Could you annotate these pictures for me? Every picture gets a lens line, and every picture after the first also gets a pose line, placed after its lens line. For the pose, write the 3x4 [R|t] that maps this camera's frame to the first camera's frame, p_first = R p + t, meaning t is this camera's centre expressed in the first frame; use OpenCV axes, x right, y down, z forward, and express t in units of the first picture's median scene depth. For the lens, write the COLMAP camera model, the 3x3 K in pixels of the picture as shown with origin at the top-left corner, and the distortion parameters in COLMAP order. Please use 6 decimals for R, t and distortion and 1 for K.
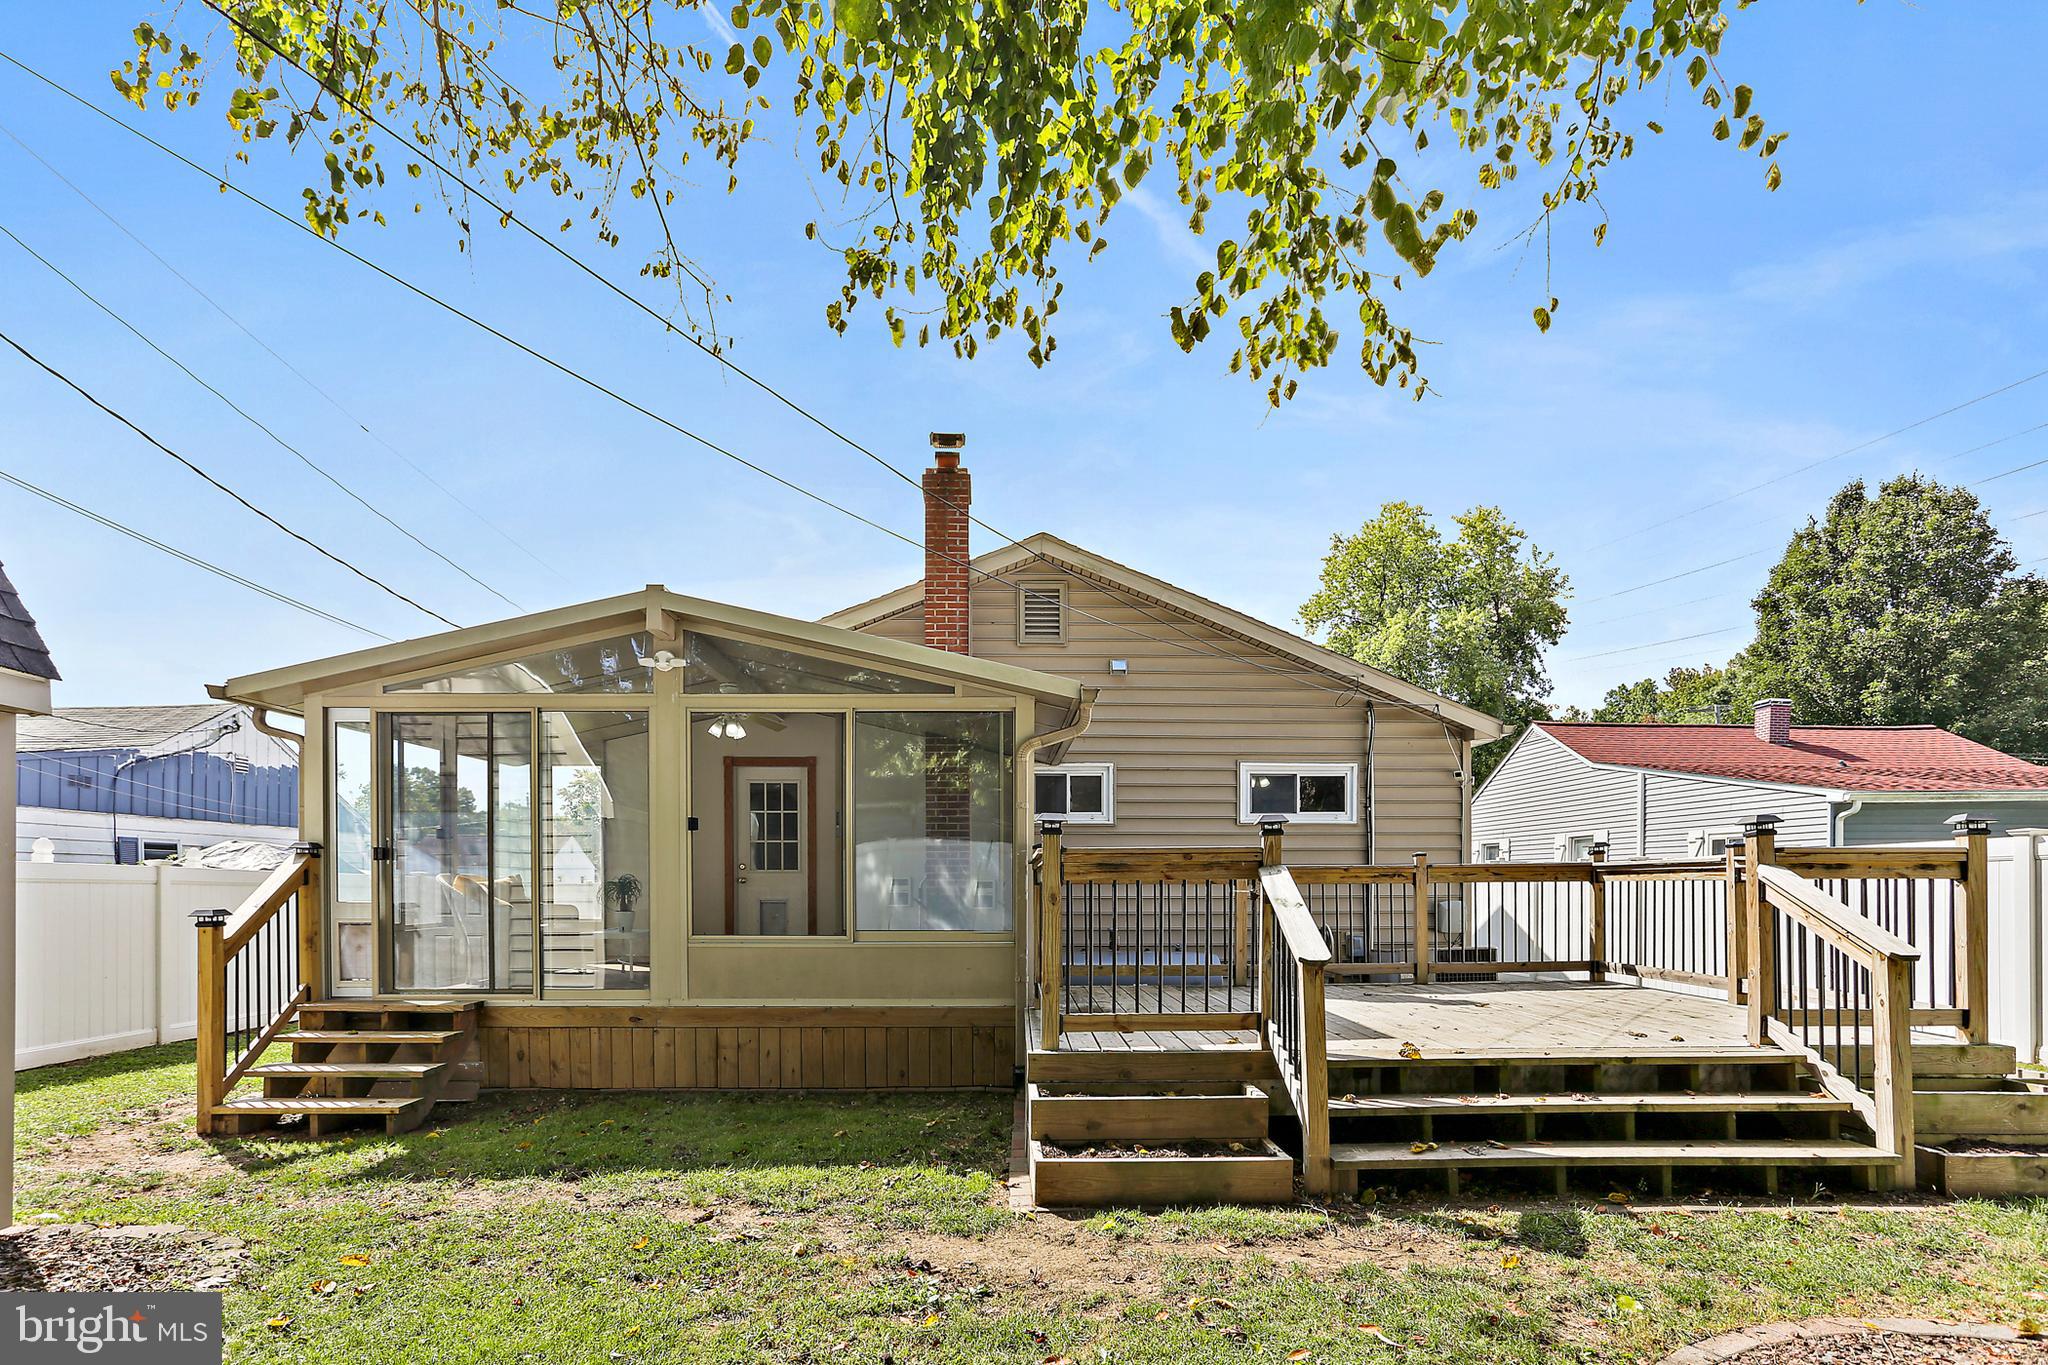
lens RADIAL K [[985.3, 0, 1020.1], [0, 985.3, 693.8], [0, 0, 1]] dist [-0.052363, 0.028225]
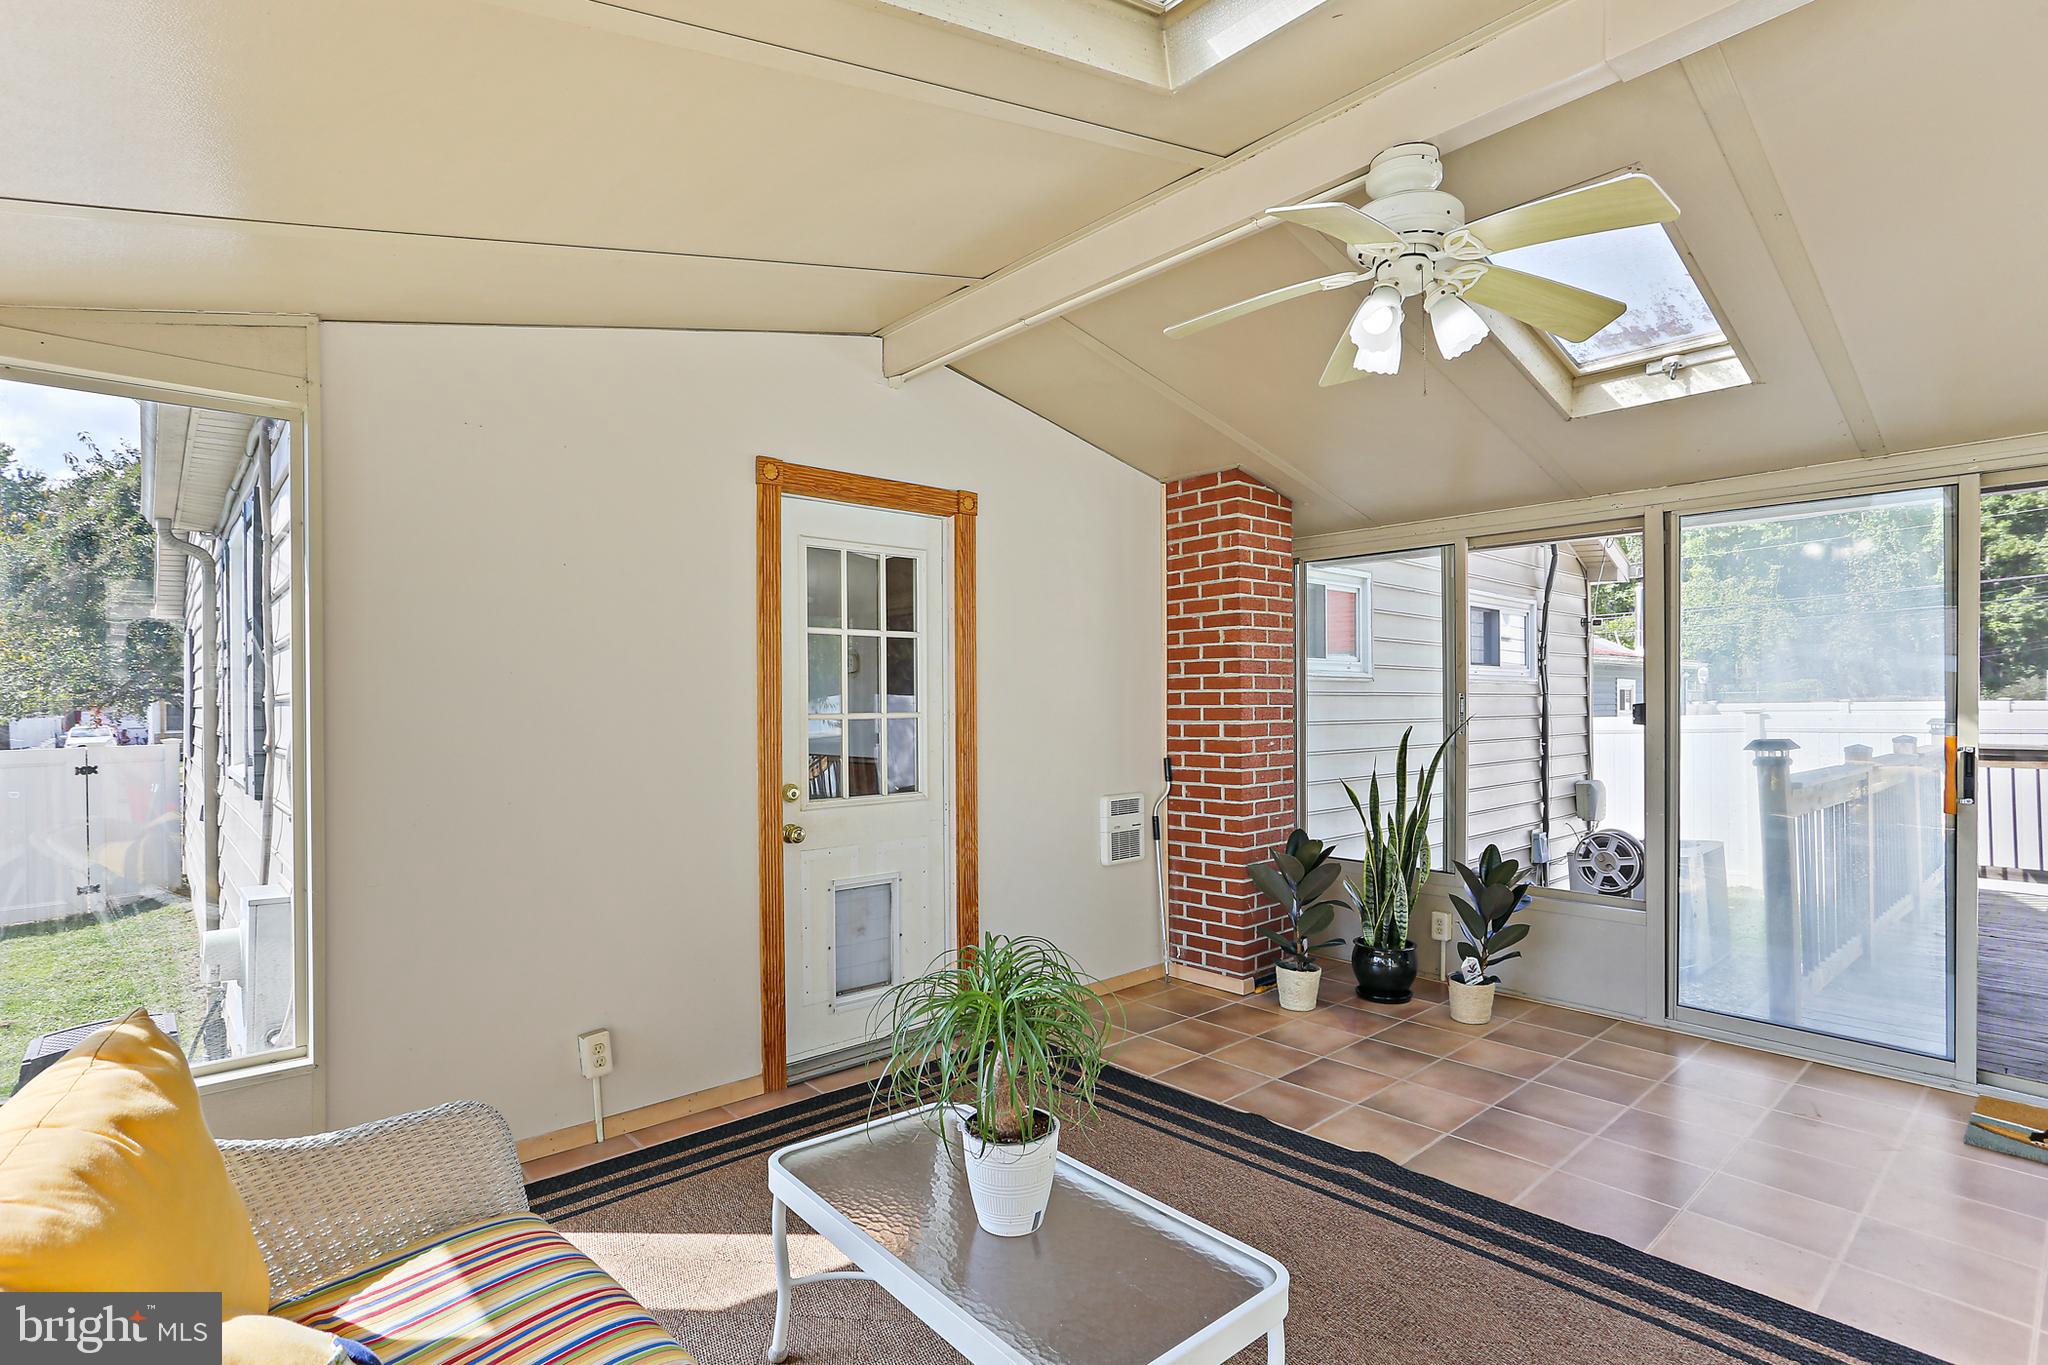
lens RADIAL K [[985.3, 0, 1020.1], [0, 985.3, 693.8], [0, 0, 1]] dist [-0.052363, 0.028225]
pose [[0.747130, 0.002537, 0.664673, -0.381208], [0.002939, 0.999970, -0.007120, 0.122680], [-0.664672, 0.007274, 0.747100, 0.588073]]
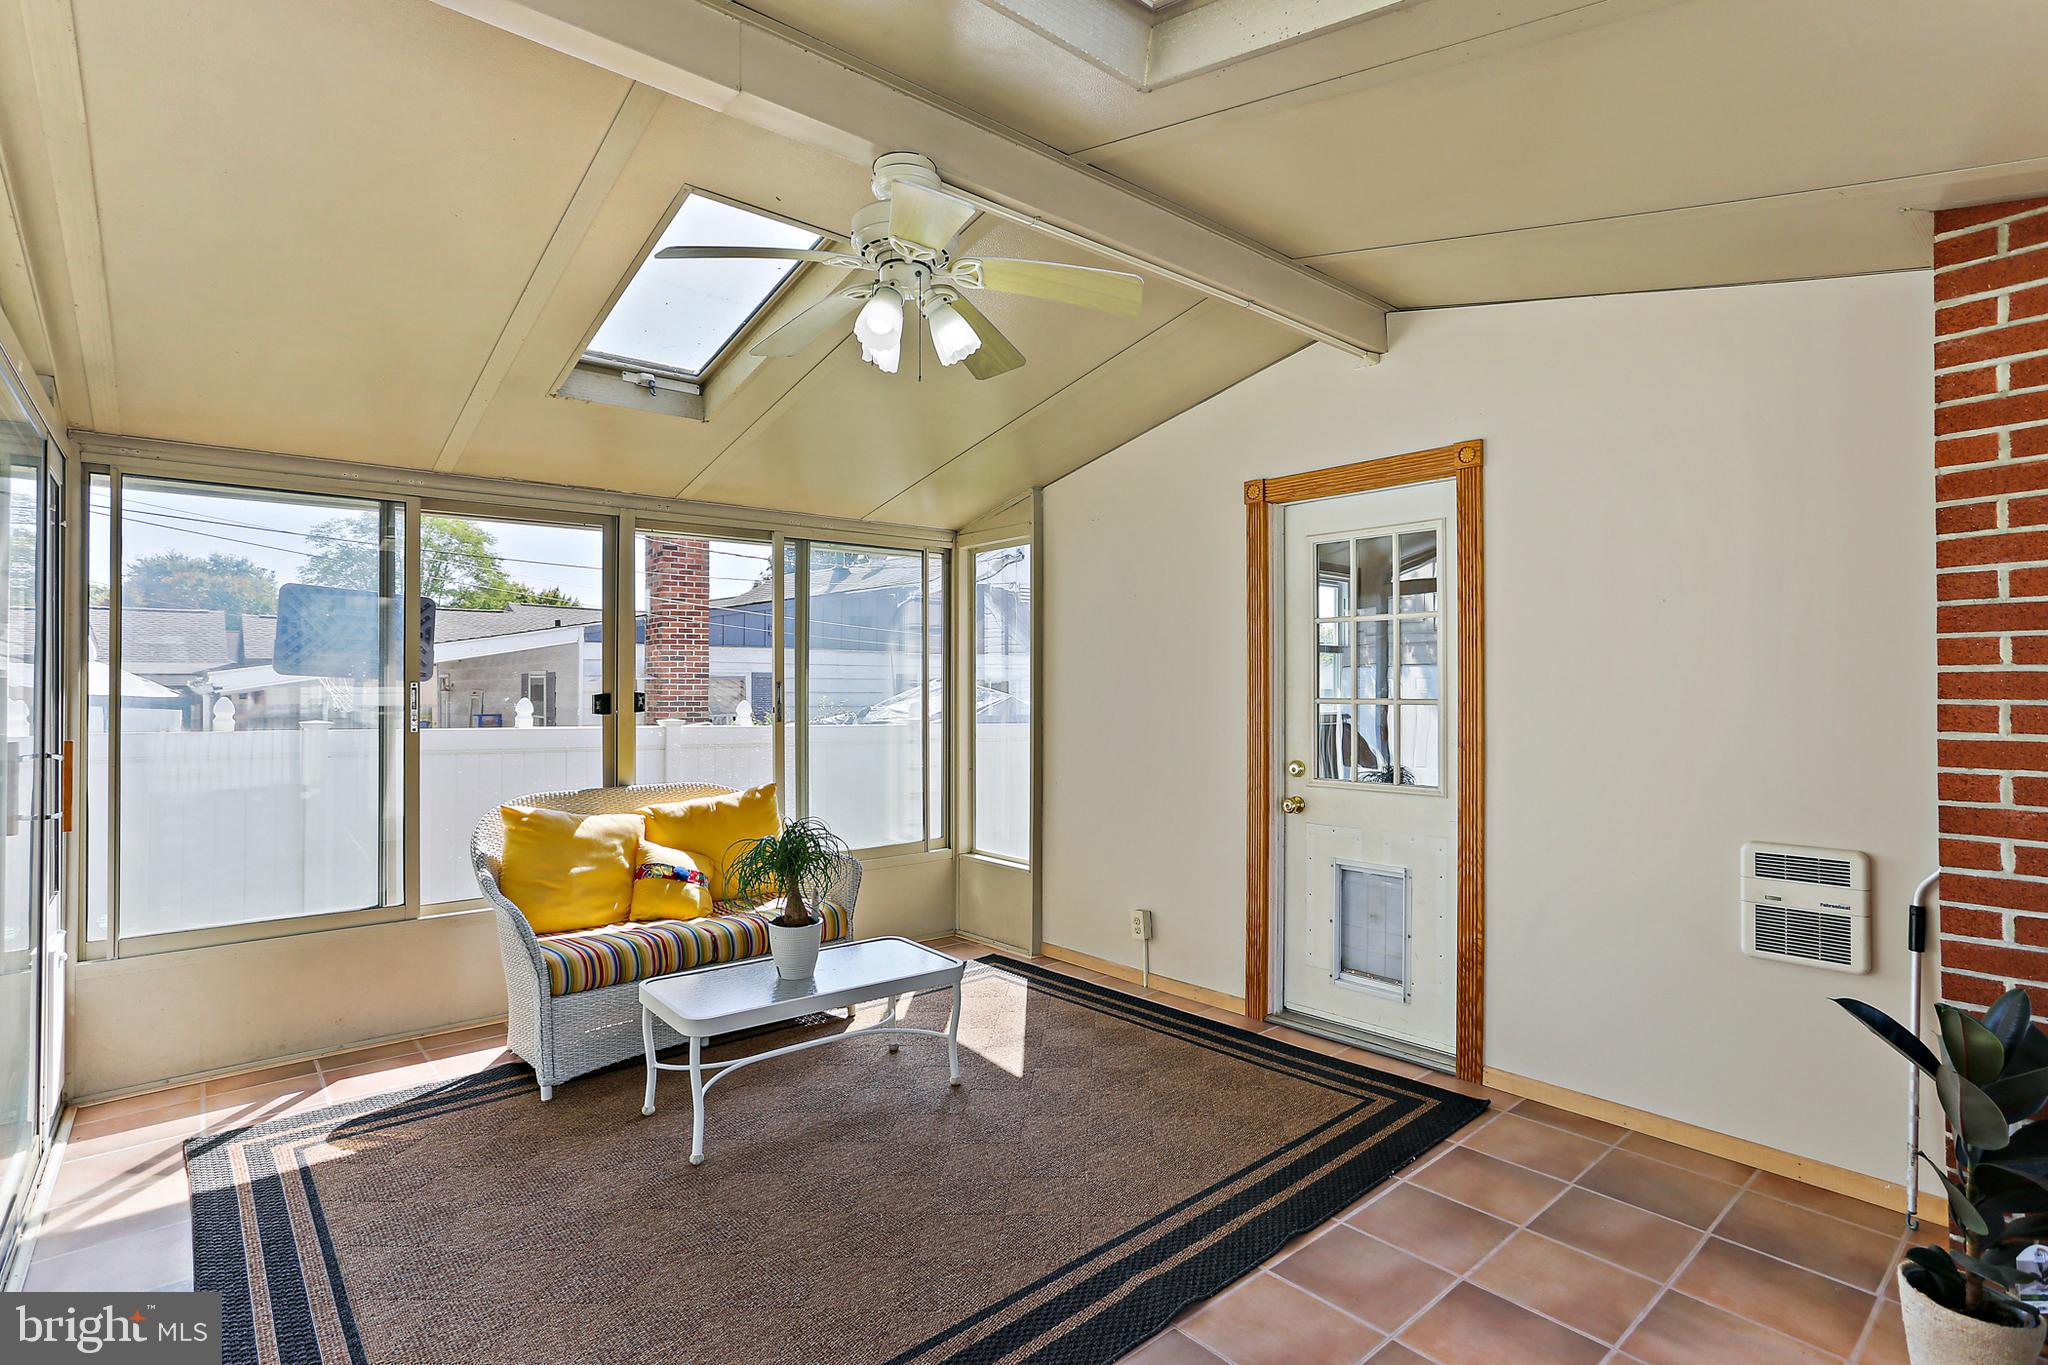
lens RADIAL K [[1010.4, 0, 1072.0], [0, 1010.4, 678.5], [0, 0, 1]] dist [-0.000765, -0.000075]
pose [[0.678572, -0.005029, -0.734517, -0.047089], [0.001893, 0.999985, -0.005098, 0.121457], [0.734532, 0.002069, 0.678571, 0.568822]]
